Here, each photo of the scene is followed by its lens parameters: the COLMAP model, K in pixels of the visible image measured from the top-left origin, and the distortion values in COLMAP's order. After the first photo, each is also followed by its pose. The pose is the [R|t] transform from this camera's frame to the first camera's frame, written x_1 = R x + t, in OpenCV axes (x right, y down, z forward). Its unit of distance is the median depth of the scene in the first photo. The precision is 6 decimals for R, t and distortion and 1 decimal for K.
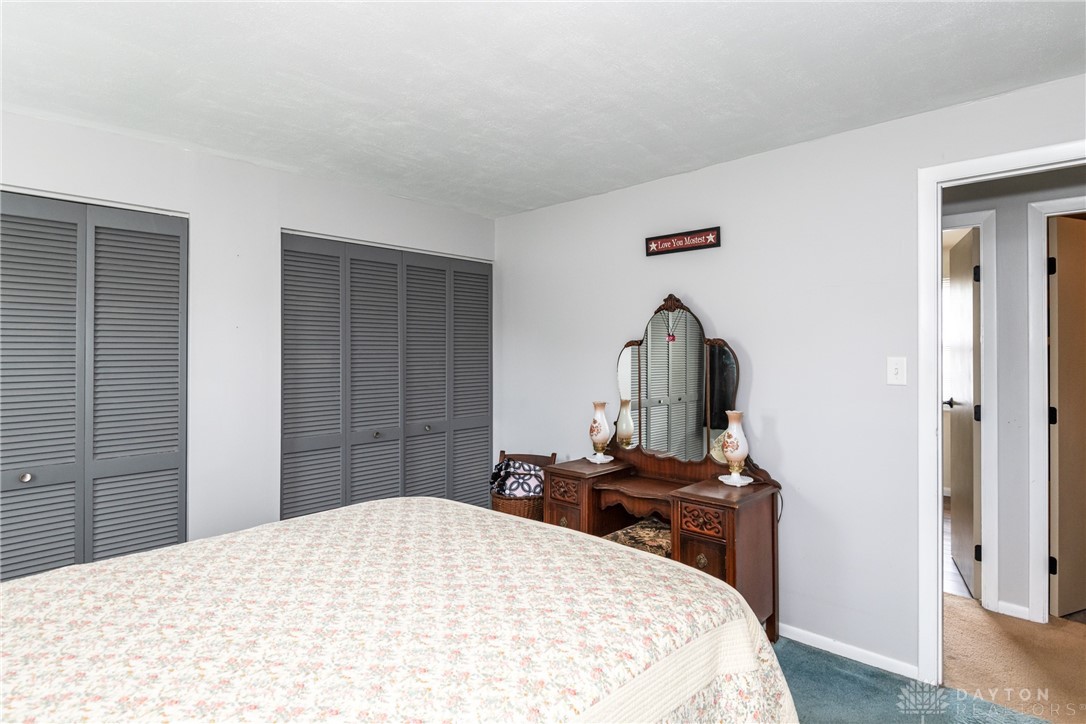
lens RADIAL K [[558.3, 0, 565.0], [0, 558.3, 351.6], [0, 0, 1]] dist [0.013027, -0.021122]
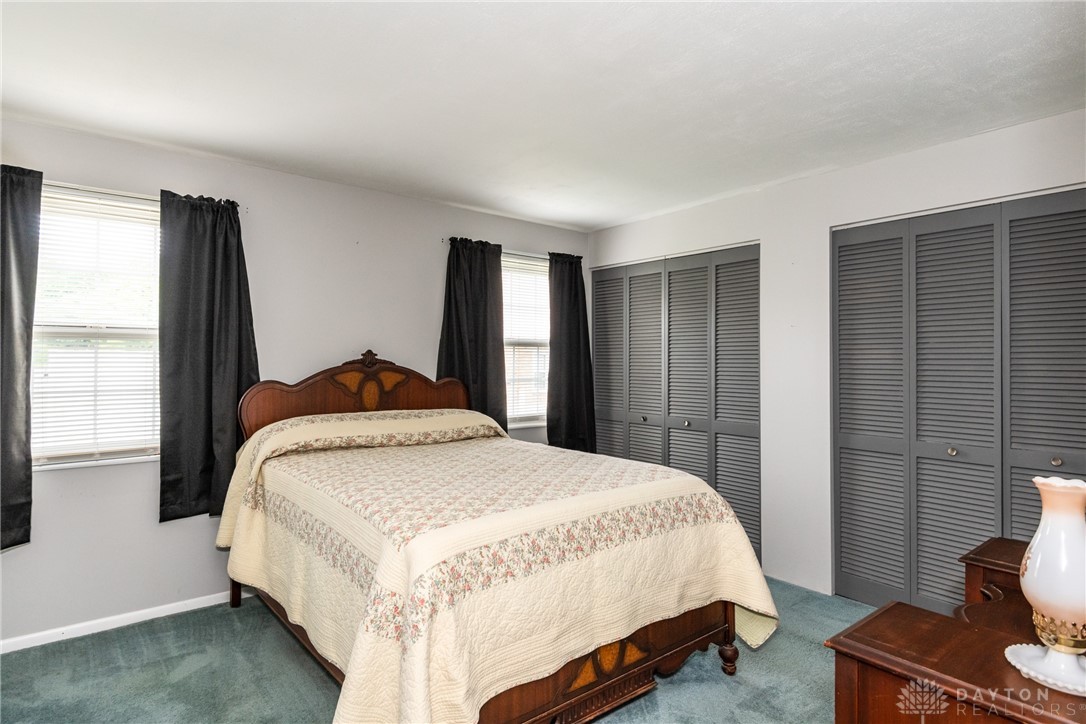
lens RADIAL K [[584.4, 0, 519.3], [0, 584.4, 342.6], [0, 0, 1]] dist [-0.012204, -0.000583]
pose [[-0.189328, -0.017268, -0.981762, 0.728821], [0.007567, 0.999790, -0.019044, 0.009585], [0.981885, -0.011034, -0.189158, 0.707886]]
